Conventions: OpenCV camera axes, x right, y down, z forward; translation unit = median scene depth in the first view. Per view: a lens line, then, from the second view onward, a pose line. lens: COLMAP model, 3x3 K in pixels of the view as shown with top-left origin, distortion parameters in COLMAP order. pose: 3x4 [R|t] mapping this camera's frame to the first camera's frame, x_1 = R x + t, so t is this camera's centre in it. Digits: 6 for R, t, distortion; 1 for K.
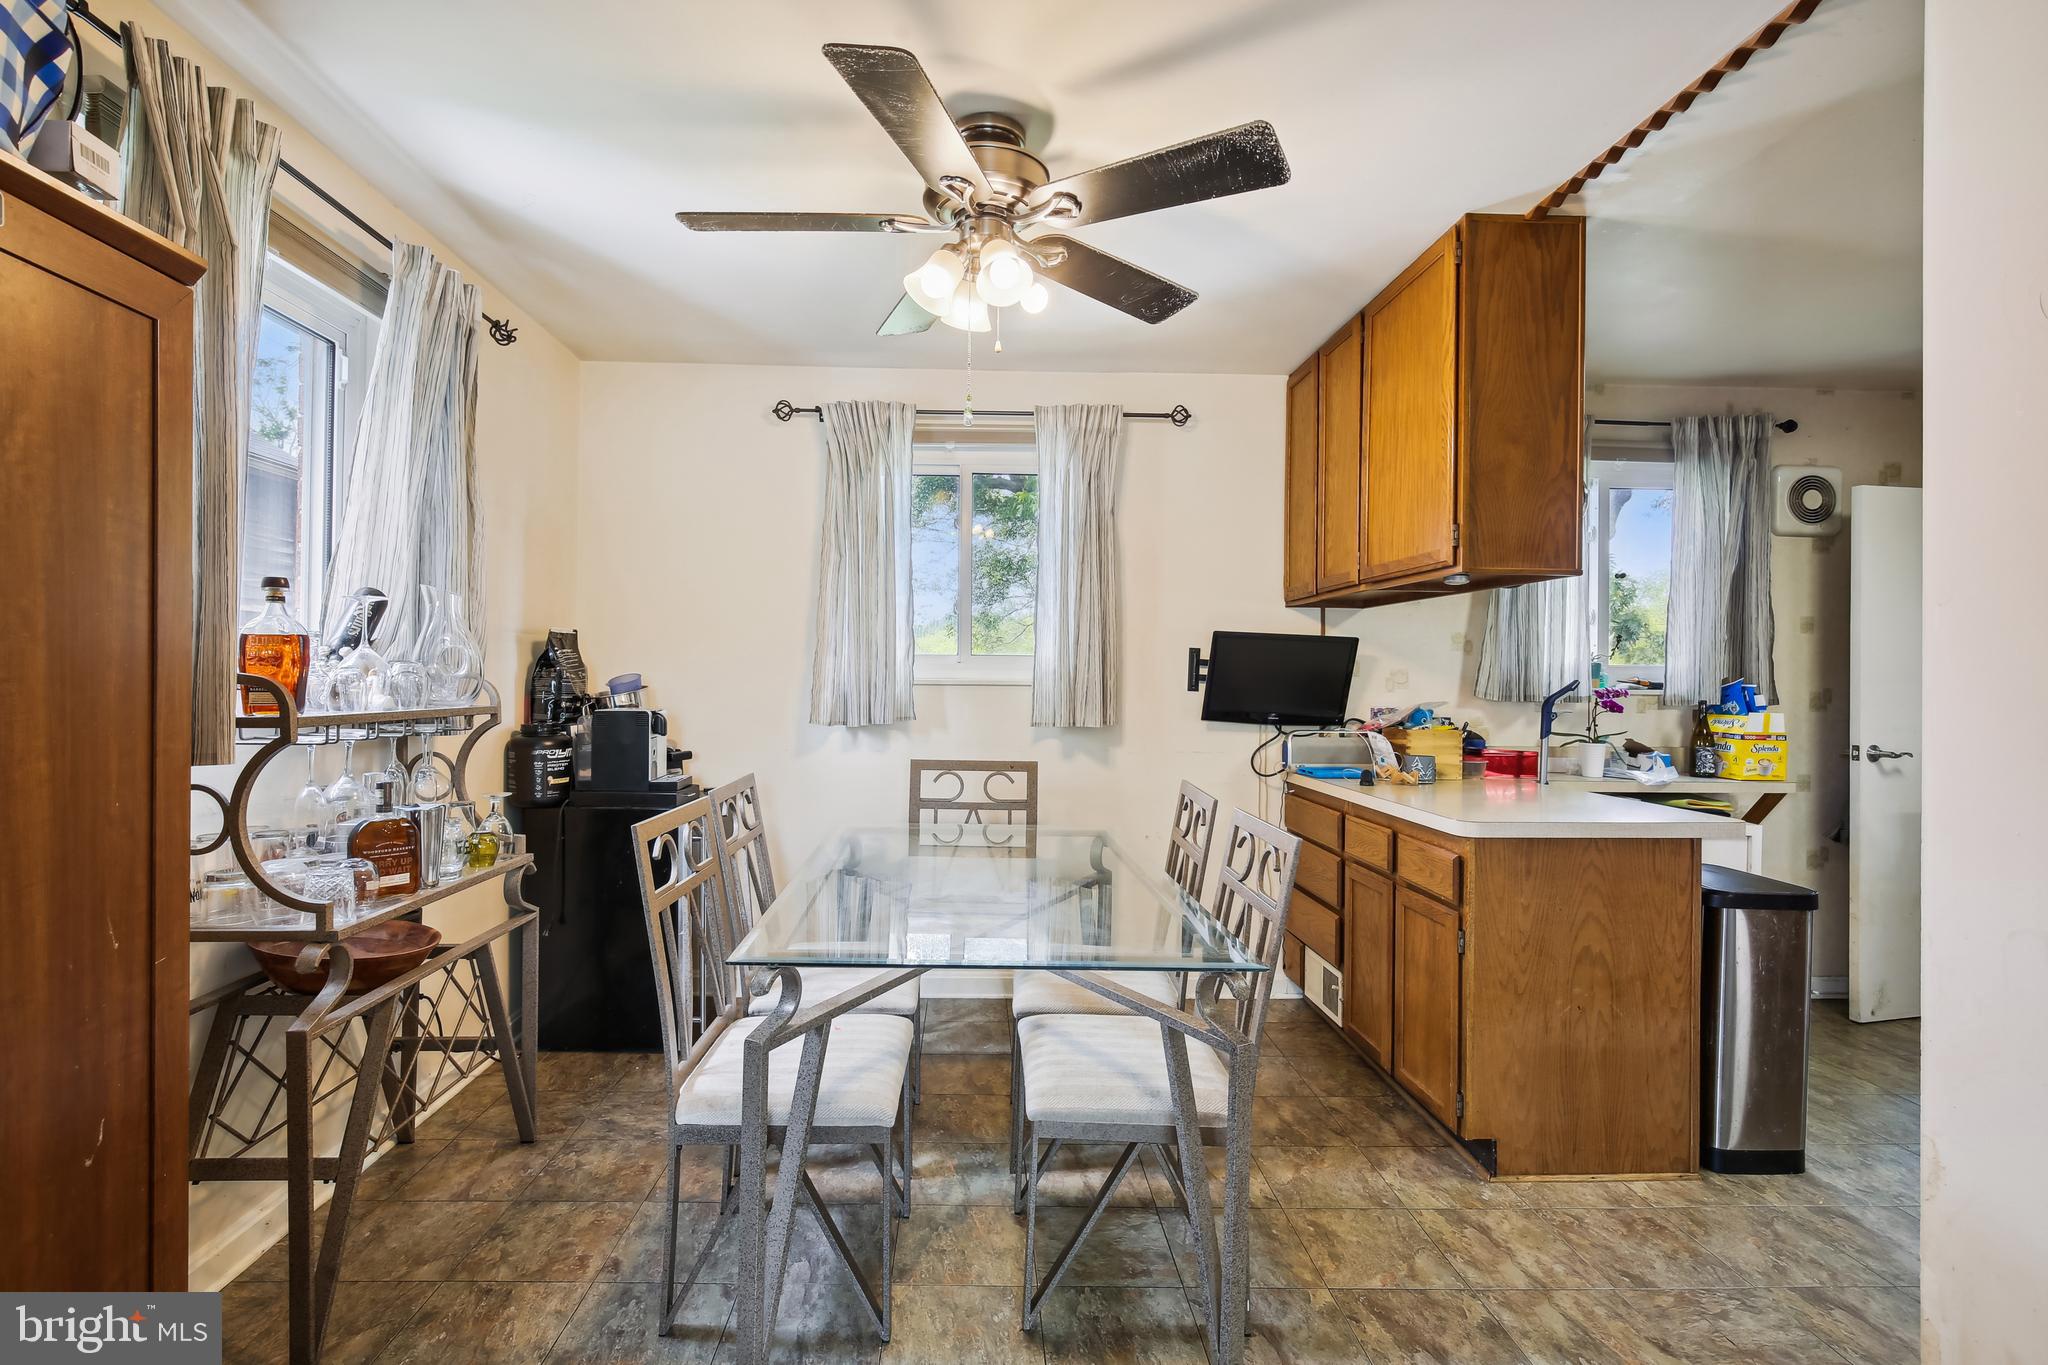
lens RADIAL K [[975.6, 0, 985.7], [0, 975.6, 673.4], [0, 0, 1]] dist [-0.003927, -0.000346]
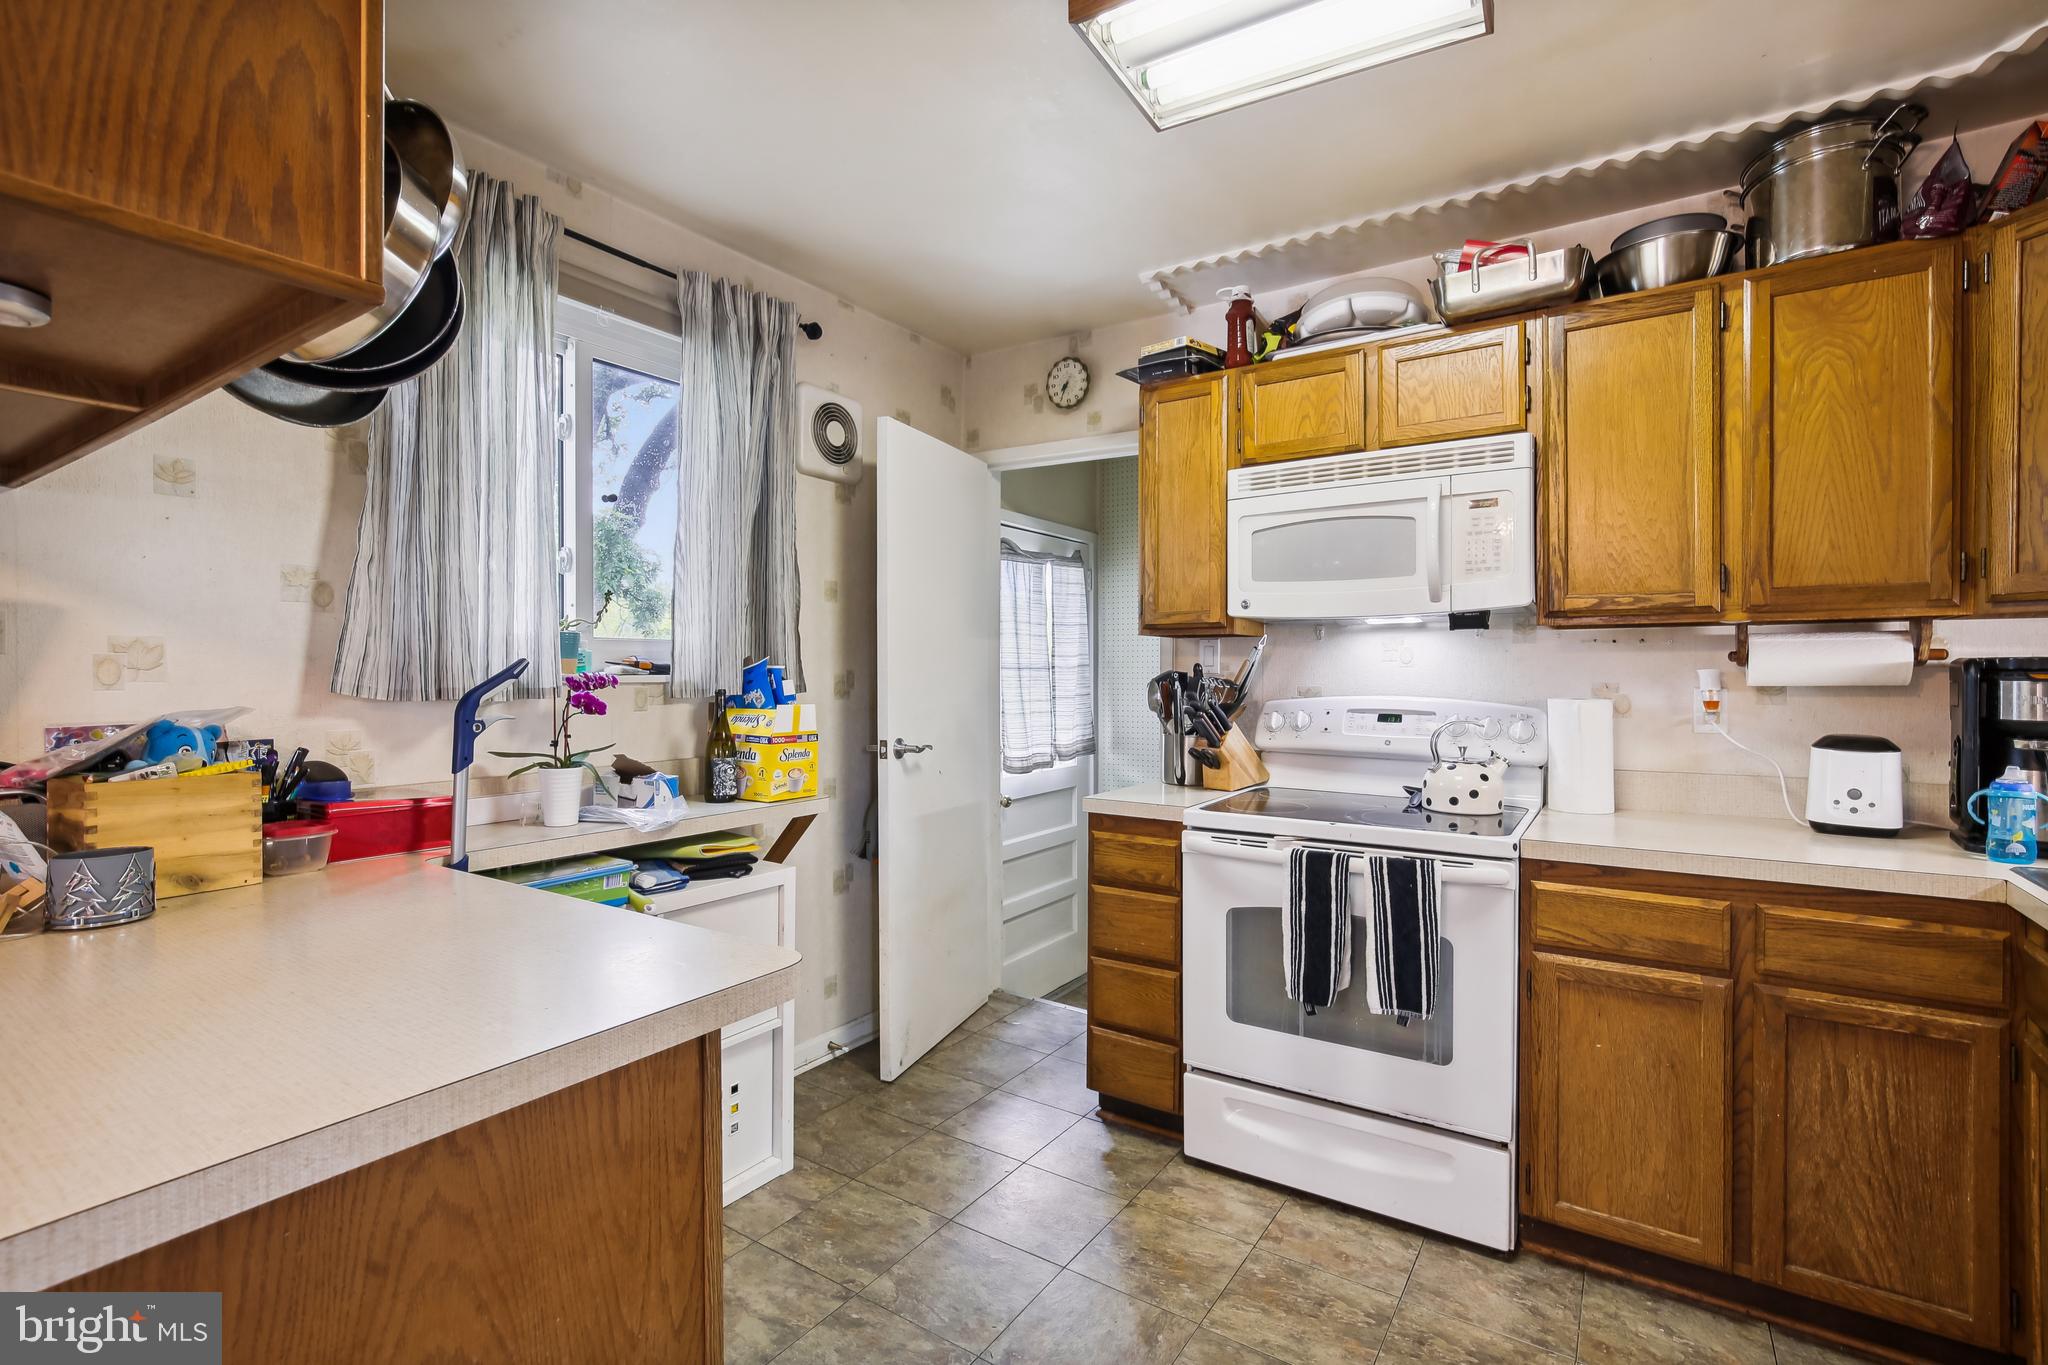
lens RADIAL K [[937.8, 0, 1034.5], [0, 937.8, 673.7], [0, 0, 1]] dist [-0.000200, 0.000458]
pose [[0.575477, -0.013684, 0.817704, 0.335000], [0.005015, 0.999900, 0.013204, 0.009553], [-0.817803, -0.003498, 0.575488, 0.454263]]
